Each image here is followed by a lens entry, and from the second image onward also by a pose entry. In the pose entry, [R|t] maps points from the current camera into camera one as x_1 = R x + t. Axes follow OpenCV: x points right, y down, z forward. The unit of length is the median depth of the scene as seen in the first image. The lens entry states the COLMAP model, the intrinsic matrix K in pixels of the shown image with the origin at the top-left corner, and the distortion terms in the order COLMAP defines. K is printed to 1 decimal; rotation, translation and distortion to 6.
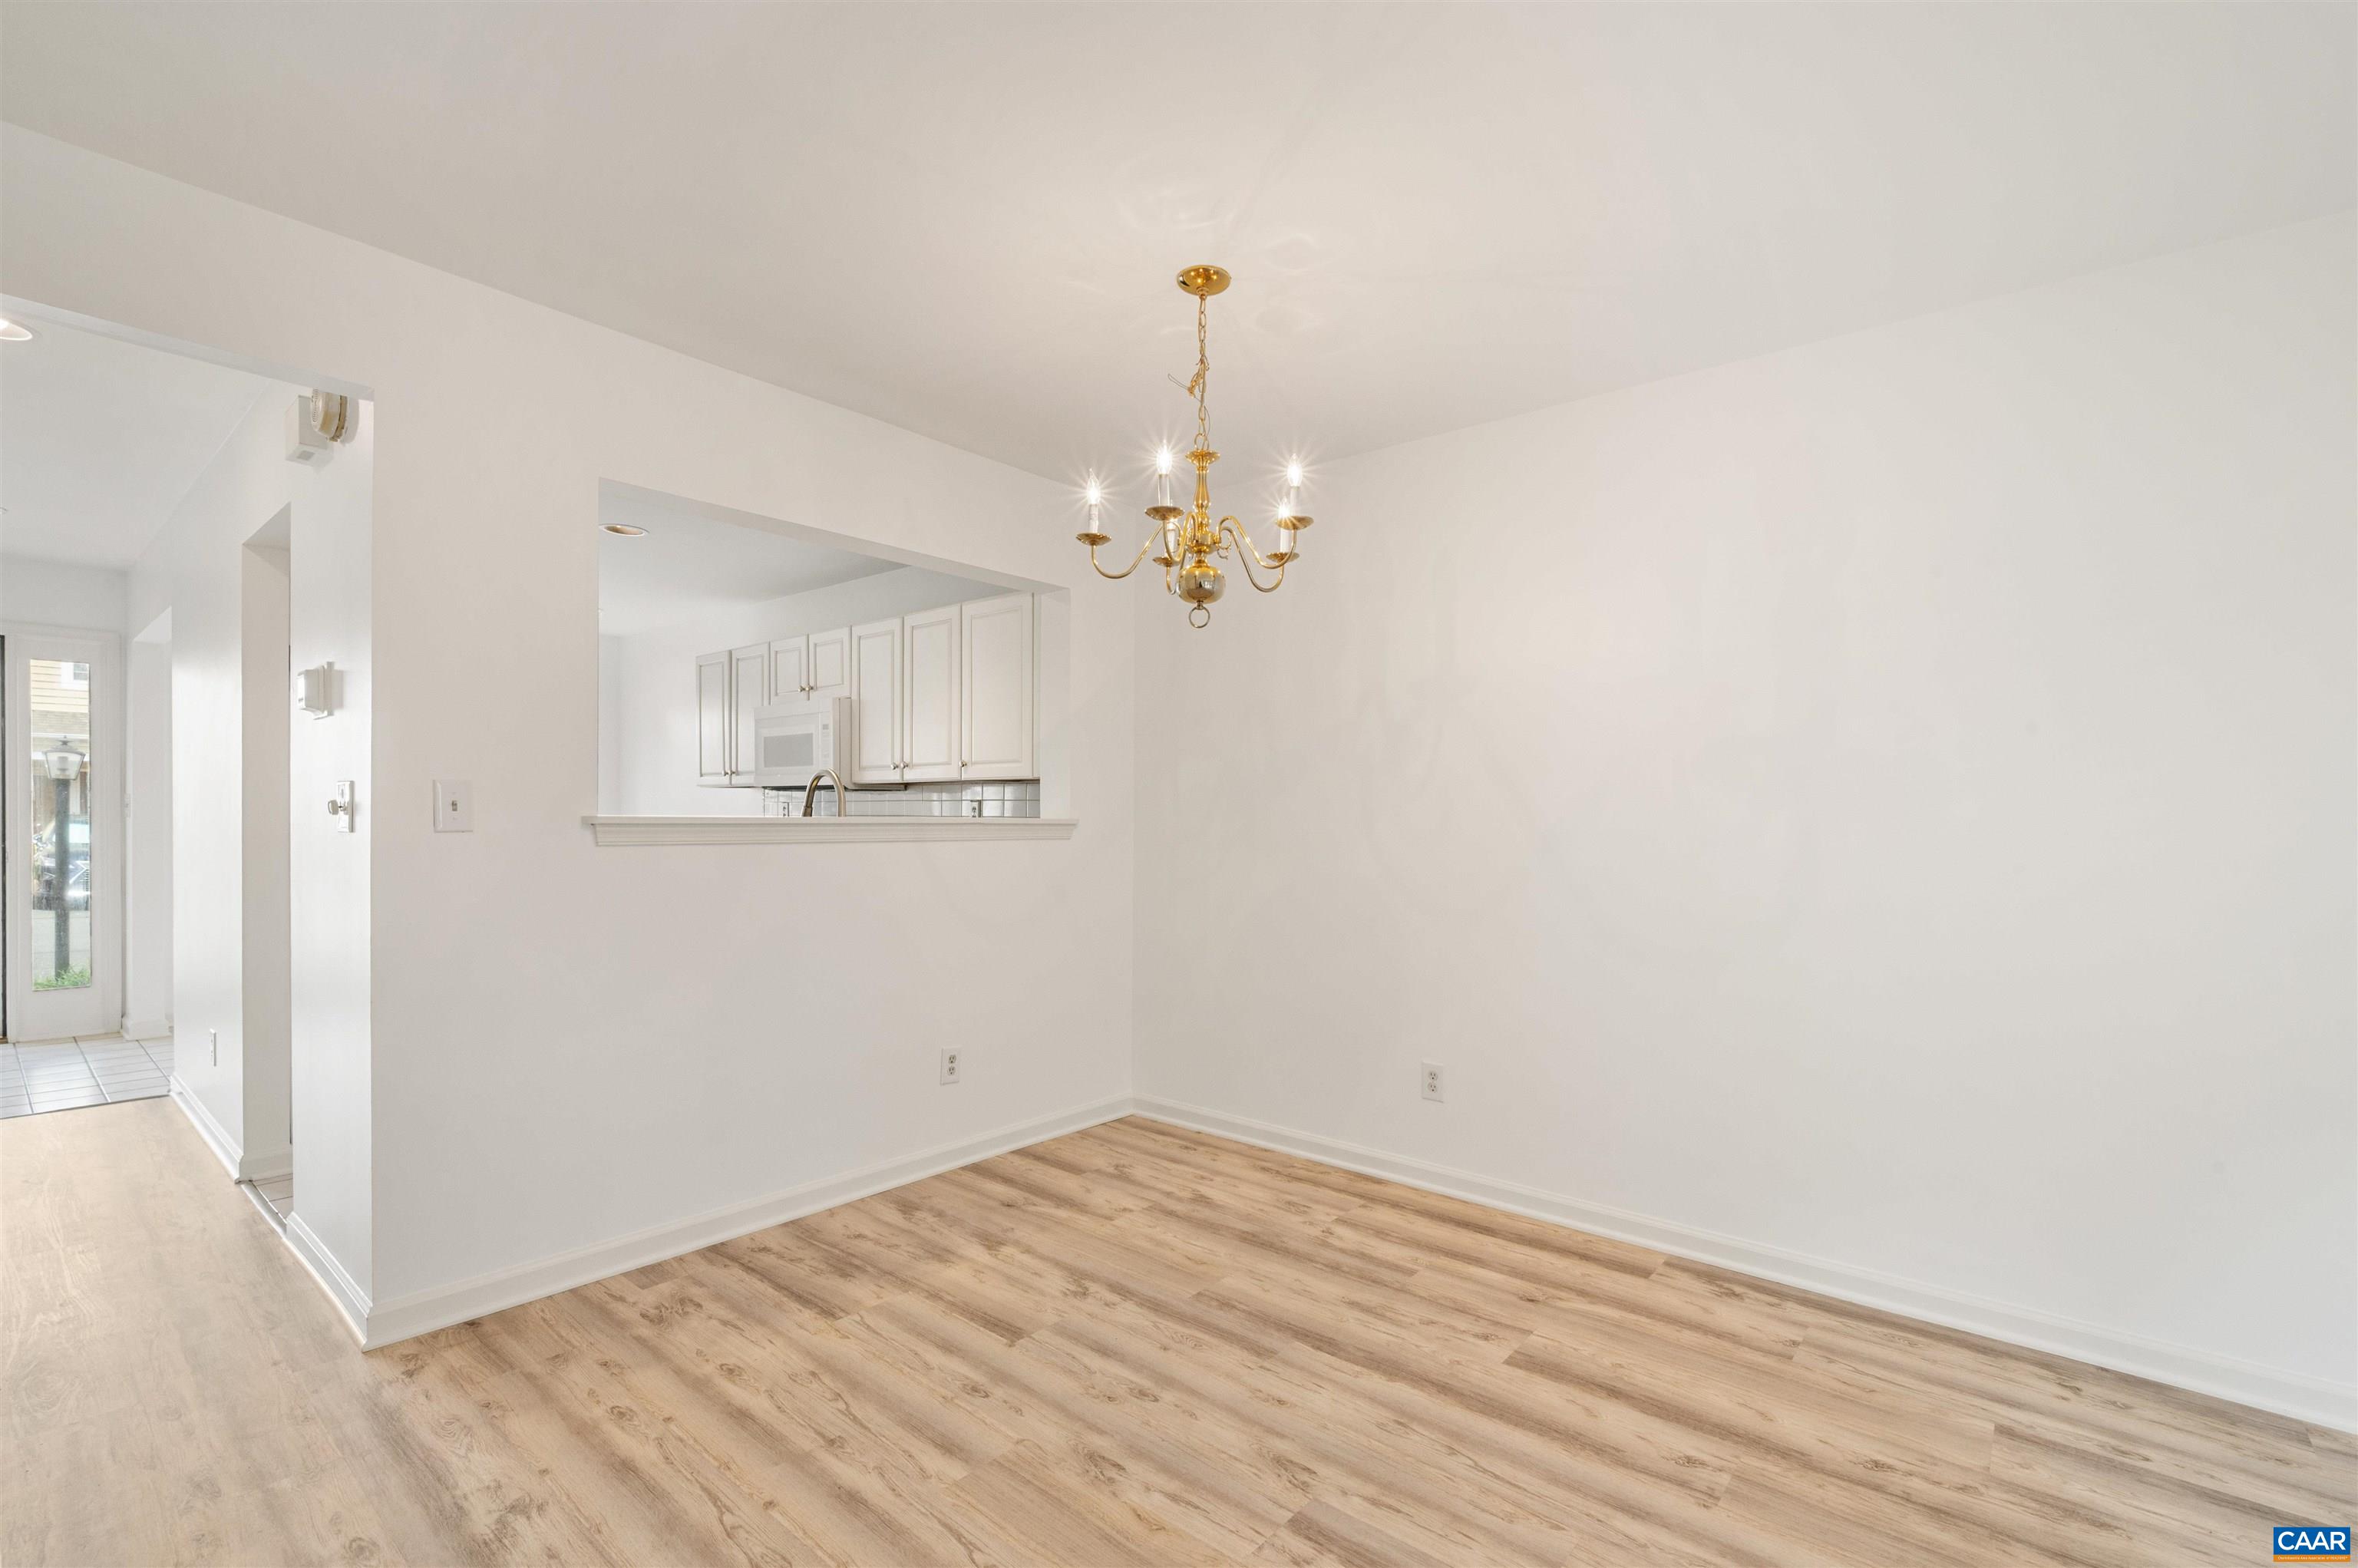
lens RADIAL K [[1062.7, 0, 1180.1], [0, 1062.7, 805.3], [0, 0, 1]] dist [0.004009, 0.000379]
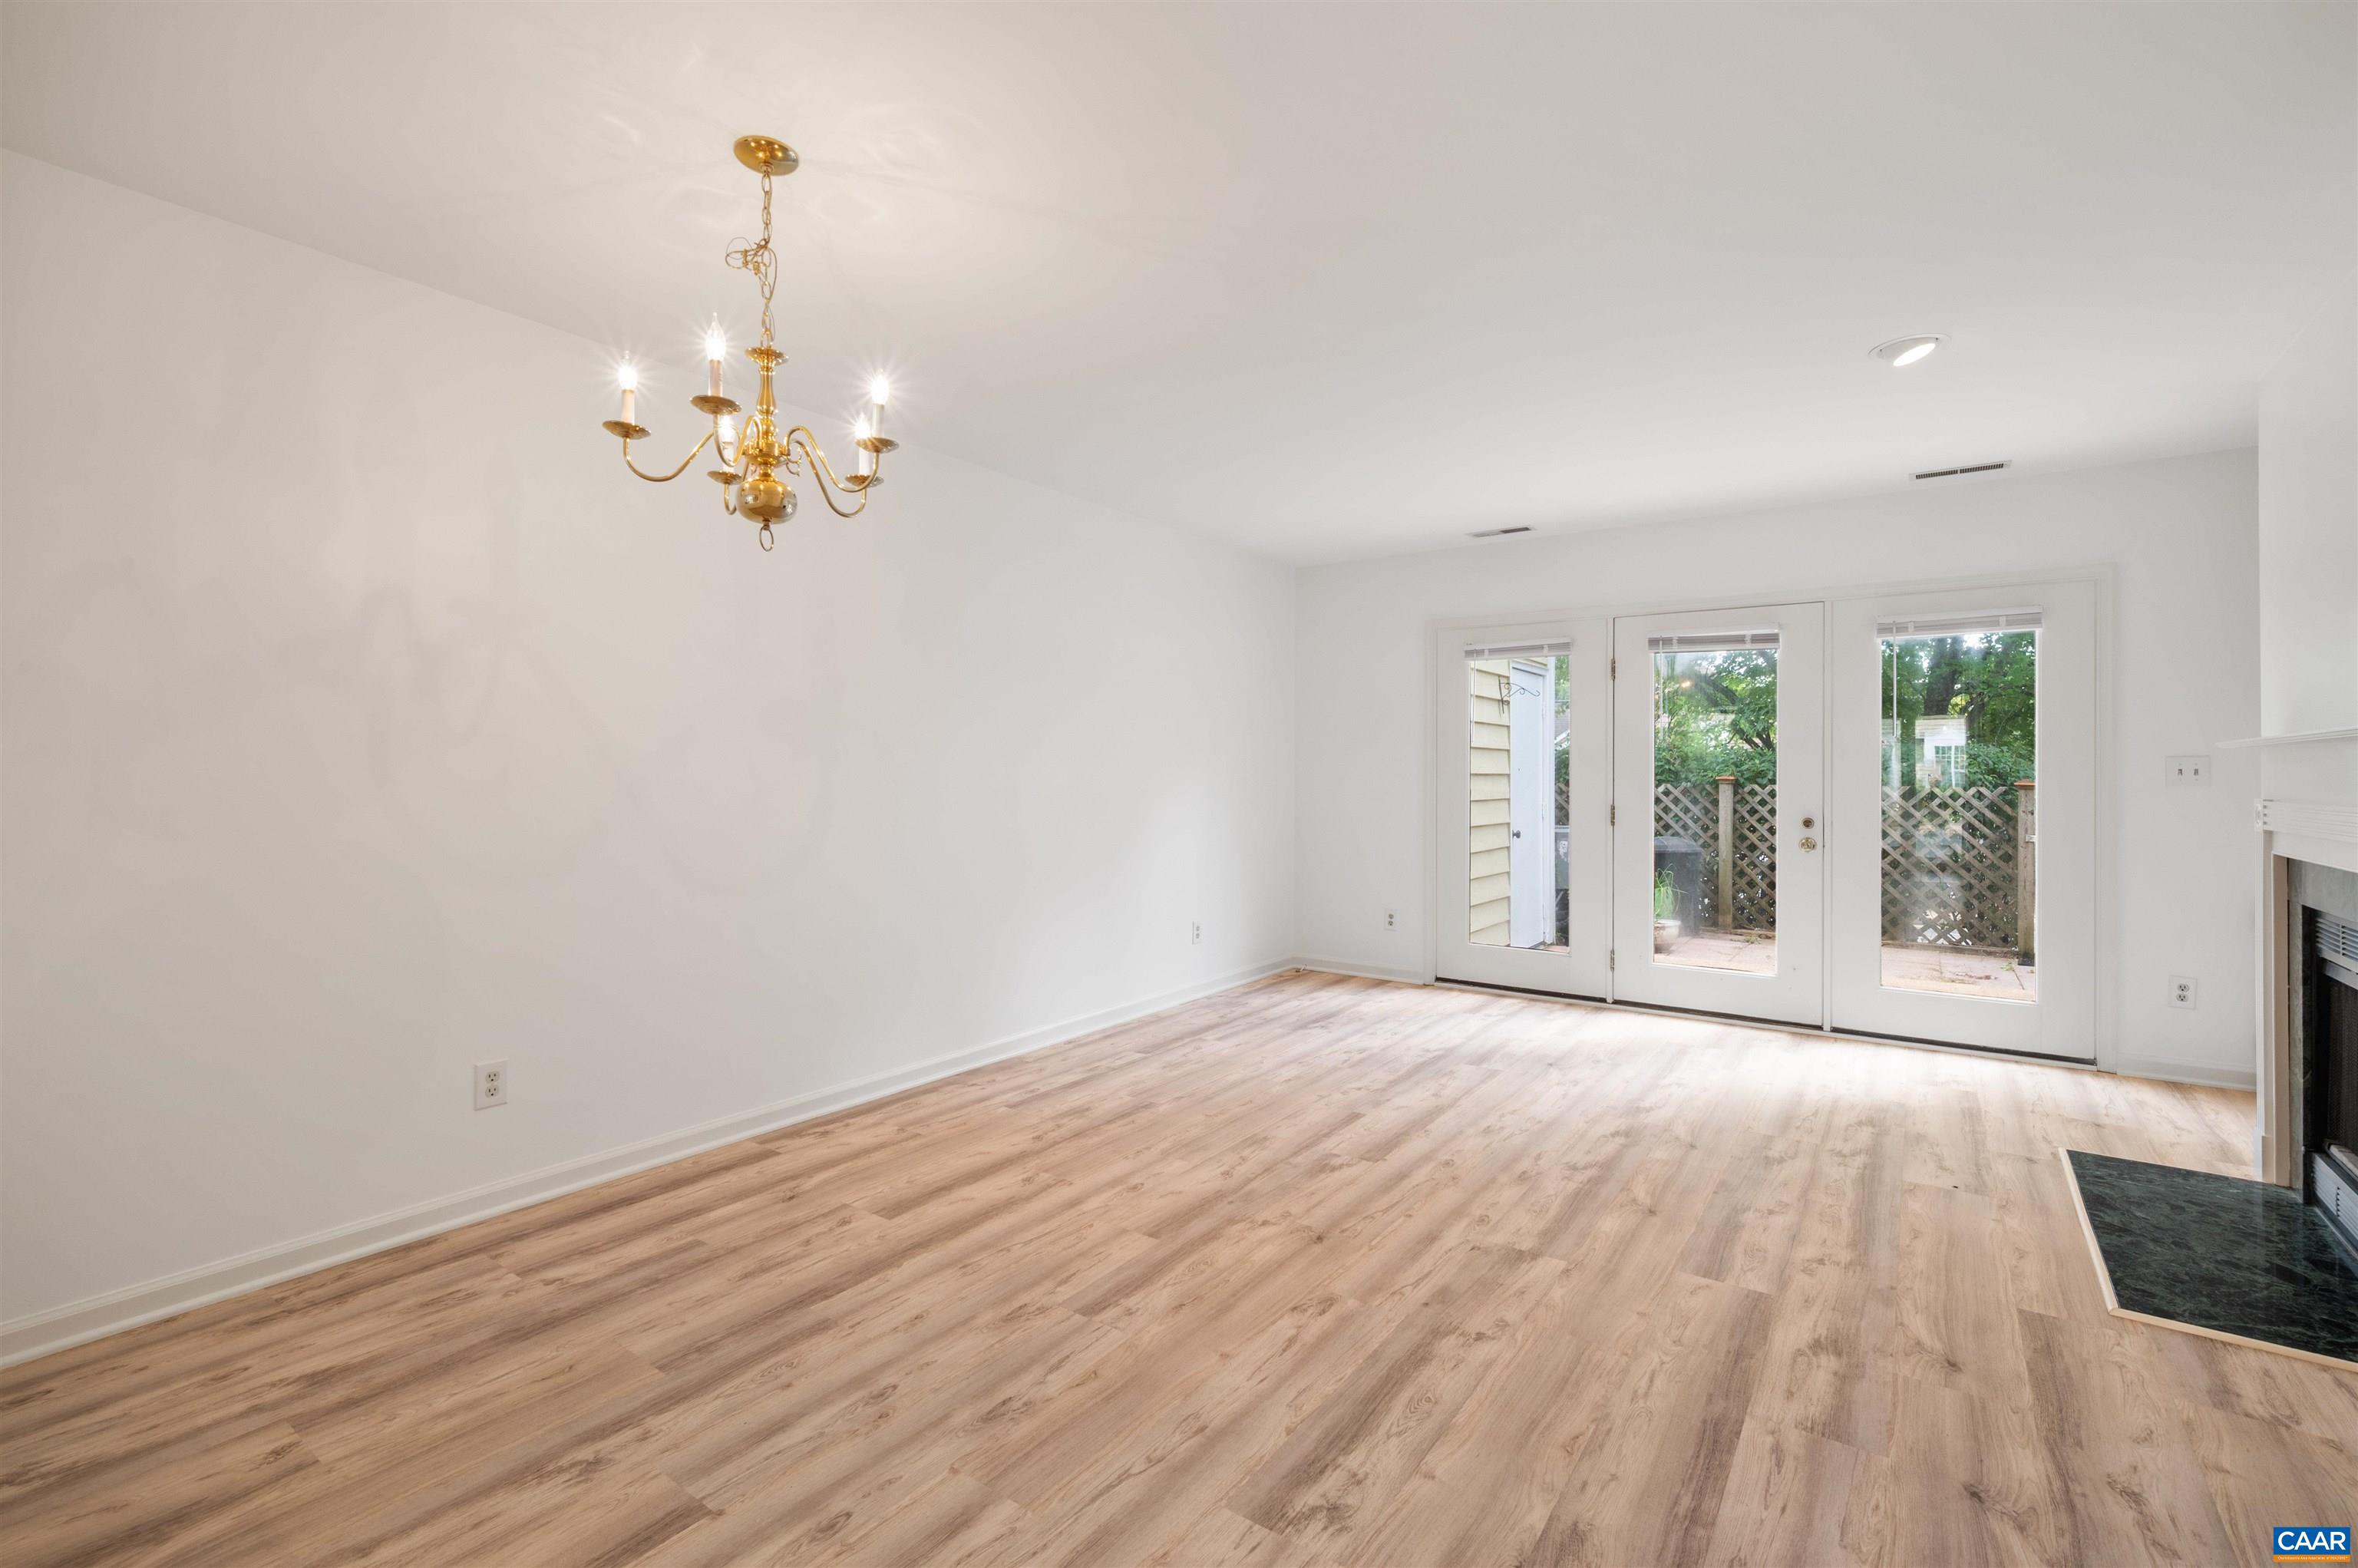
lens RADIAL K [[1062.7, 0, 1178.6], [0, 1062.7, 770.4], [0, 0, 1]] dist [0.004009, 0.000379]
pose [[-0.098281, -0.007660, 0.995129, -0.818186], [-0.016492, 0.999846, 0.006067, -0.000005], [-0.995022, -0.015816, -0.098392, 0.704336]]
